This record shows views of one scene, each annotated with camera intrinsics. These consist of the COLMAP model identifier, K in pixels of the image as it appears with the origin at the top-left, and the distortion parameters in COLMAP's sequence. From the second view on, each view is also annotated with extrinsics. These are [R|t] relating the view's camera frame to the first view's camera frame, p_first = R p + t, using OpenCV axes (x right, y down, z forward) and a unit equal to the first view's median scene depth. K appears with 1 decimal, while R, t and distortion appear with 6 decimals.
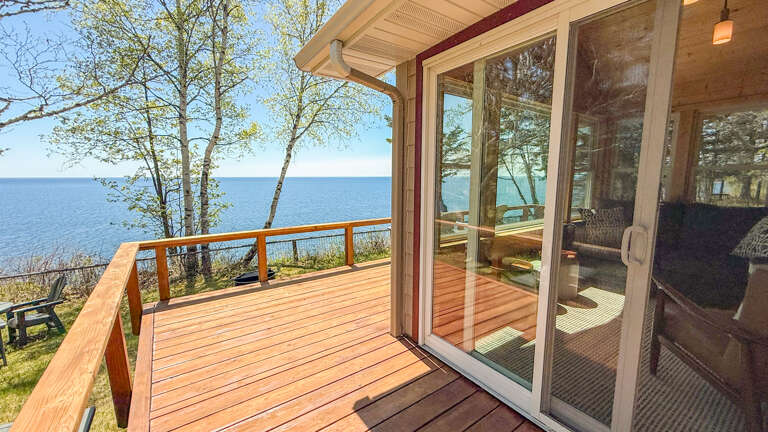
lens RADIAL K [[306.5, 0, 384.0], [0, 306.5, 216.0], [0, 0, 1]] dist [-0.001028, -0.000178]
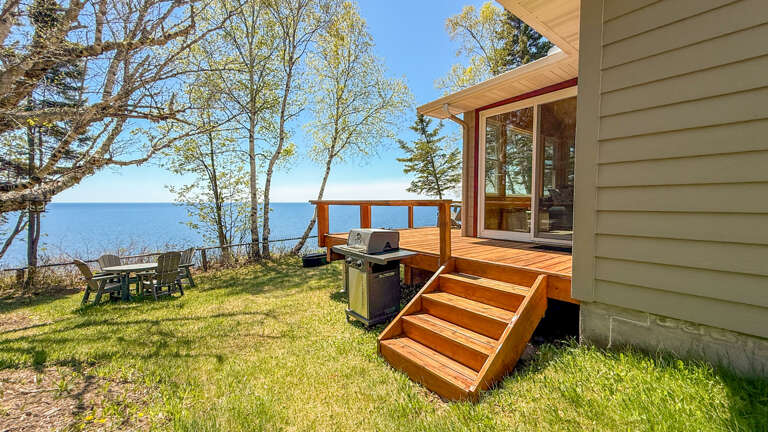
lens RADIAL K [[311.8, 0, 384.0], [0, 311.8, 216.0], [0, 0, 1]] dist [-0.000163, -0.000071]
pose [[0.998062, 0.000679, 0.062227, -0.165178], [0.004571, 0.996439, -0.084189, 0.109194], [-0.062062, 0.084310, 0.994505, -0.281228]]
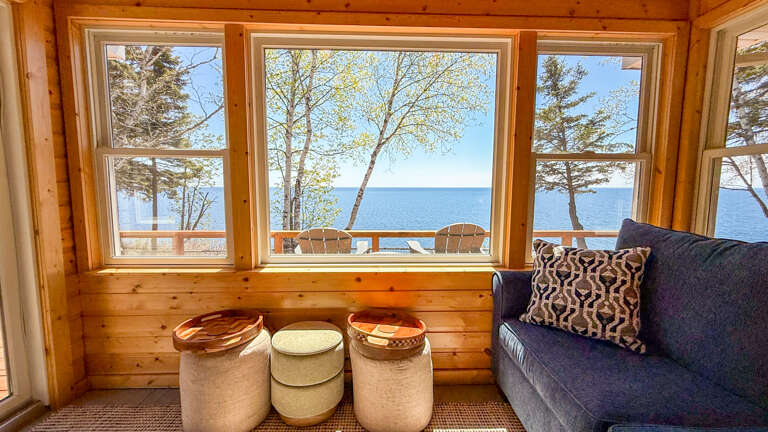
lens RADIAL K [[311.8, 0, 384.0], [0, 311.8, 216.0], [0, 0, 1]] dist [-0.000163, -0.000071]
pose [[0.835230, 0.054302, -0.547213, 0.280295], [-0.073775, 0.997181, -0.013652, -0.015526], [0.544930, 0.051773, 0.836882, 0.198831]]
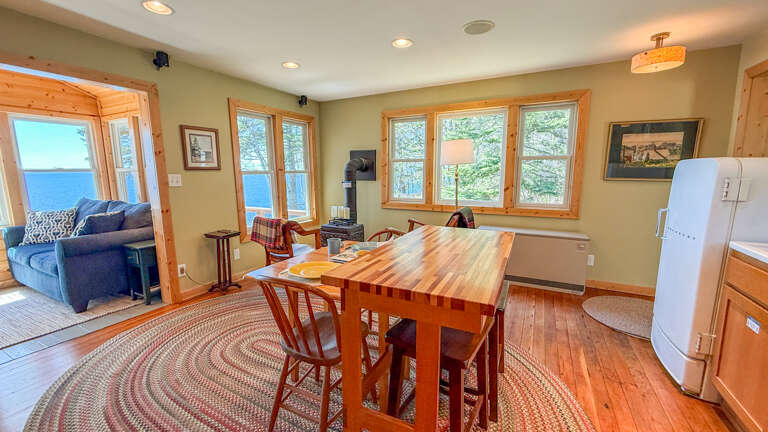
lens RADIAL K [[306.5, 0, 384.0], [0, 306.5, 216.0], [0, 0, 1]] dist [-0.001028, -0.000178]
pose [[0.887368, -0.075949, 0.454764, 0.480031], [0.064355, 0.997087, 0.040947, 0.009699], [-0.456549, -0.007069, 0.889670, -0.153179]]
